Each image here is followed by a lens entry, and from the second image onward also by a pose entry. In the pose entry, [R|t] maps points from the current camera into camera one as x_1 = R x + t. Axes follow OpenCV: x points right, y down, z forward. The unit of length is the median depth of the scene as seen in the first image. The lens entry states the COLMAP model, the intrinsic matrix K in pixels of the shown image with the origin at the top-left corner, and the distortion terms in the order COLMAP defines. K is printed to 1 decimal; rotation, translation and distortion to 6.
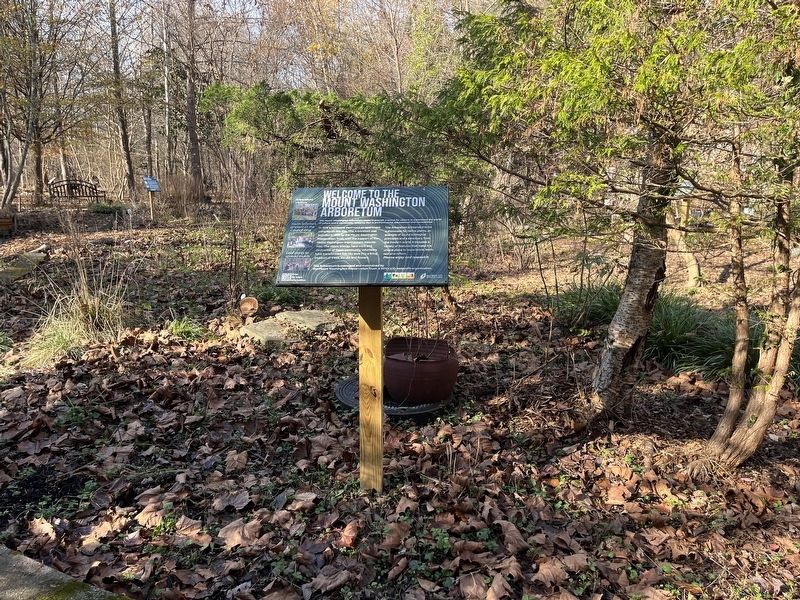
lens RADIAL K [[619.7, 0, 402.0], [0, 619.7, 298.5], [0, 0, 1]] dist [0.053379, -0.071863]
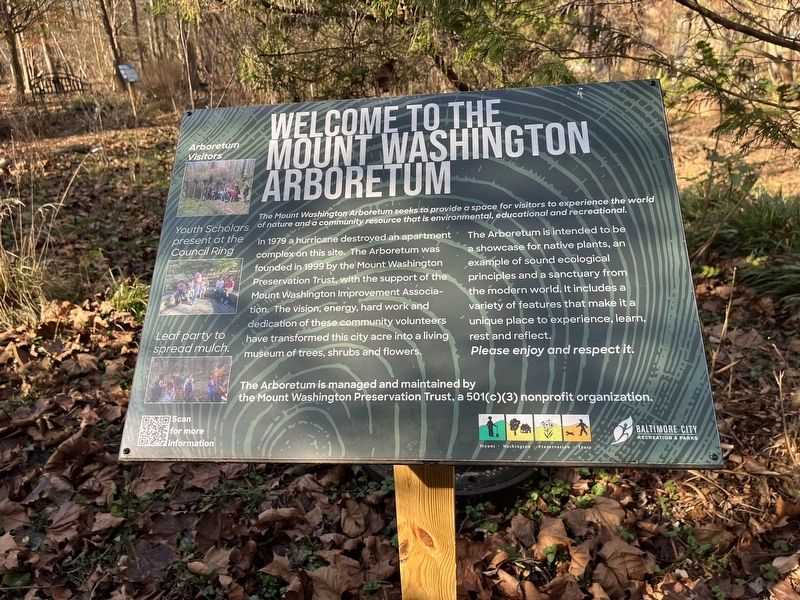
lens RADIAL K [[619.7, 0, 398.0], [0, 619.7, 303.1], [0, 0, 1]] dist [0.053379, -0.071863]
pose [[0.998139, -0.040374, -0.045707, -0.040693], [0.048514, 0.979811, 0.193950, -0.119088], [0.036954, -0.195806, 0.979946, 0.574867]]
